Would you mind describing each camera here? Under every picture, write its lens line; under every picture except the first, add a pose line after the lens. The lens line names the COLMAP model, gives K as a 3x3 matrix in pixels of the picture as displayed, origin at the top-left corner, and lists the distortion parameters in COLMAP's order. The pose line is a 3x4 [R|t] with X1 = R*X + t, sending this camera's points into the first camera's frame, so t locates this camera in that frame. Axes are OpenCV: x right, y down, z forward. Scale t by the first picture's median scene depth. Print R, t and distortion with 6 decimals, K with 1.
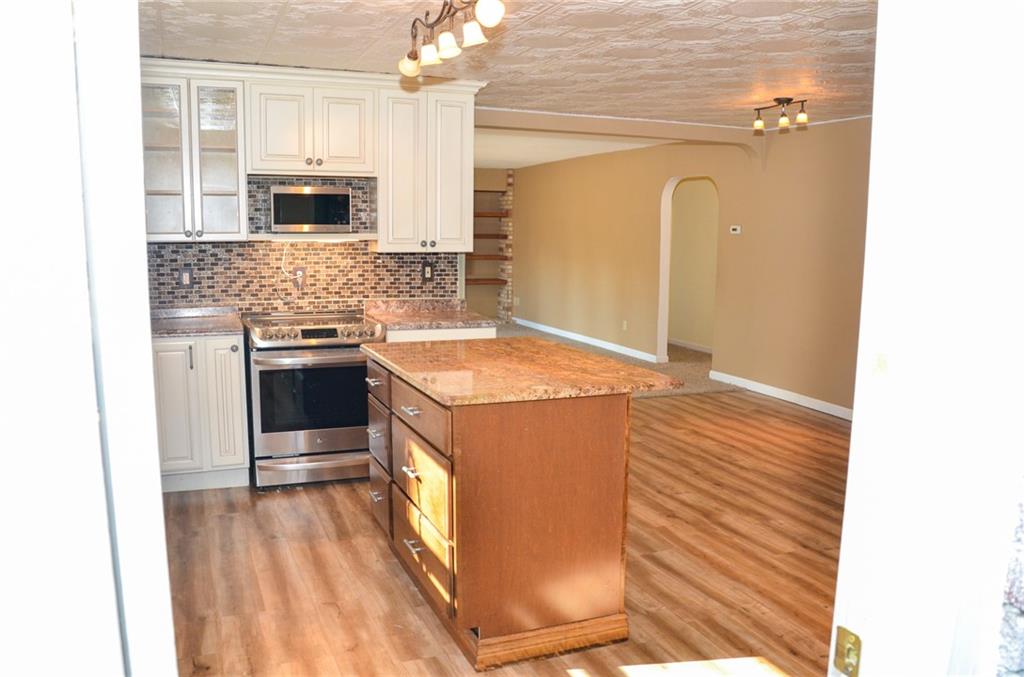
lens RADIAL K [[804.3, 0, 521.1], [0, 804.3, 345.9], [0, 0, 1]] dist [-0.145222, 0.098894]
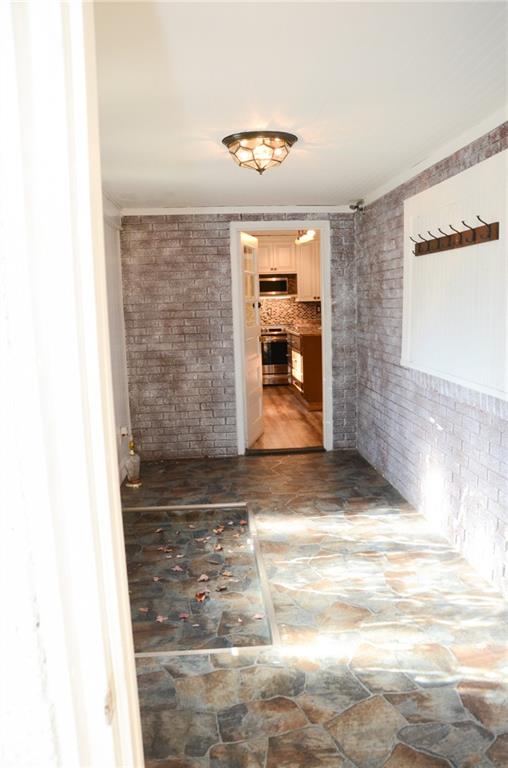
lens RADIAL K [[603.3, 0, 253.7], [0, 603.3, 384.1], [0, 0, 1]] dist [-0.145222, 0.098894]
pose [[0.945333, 0.008155, -0.326005, 0.345242], [-0.009210, 0.999956, -0.001691, 0.166998], [0.325977, 0.004601, 0.945366, -0.967091]]
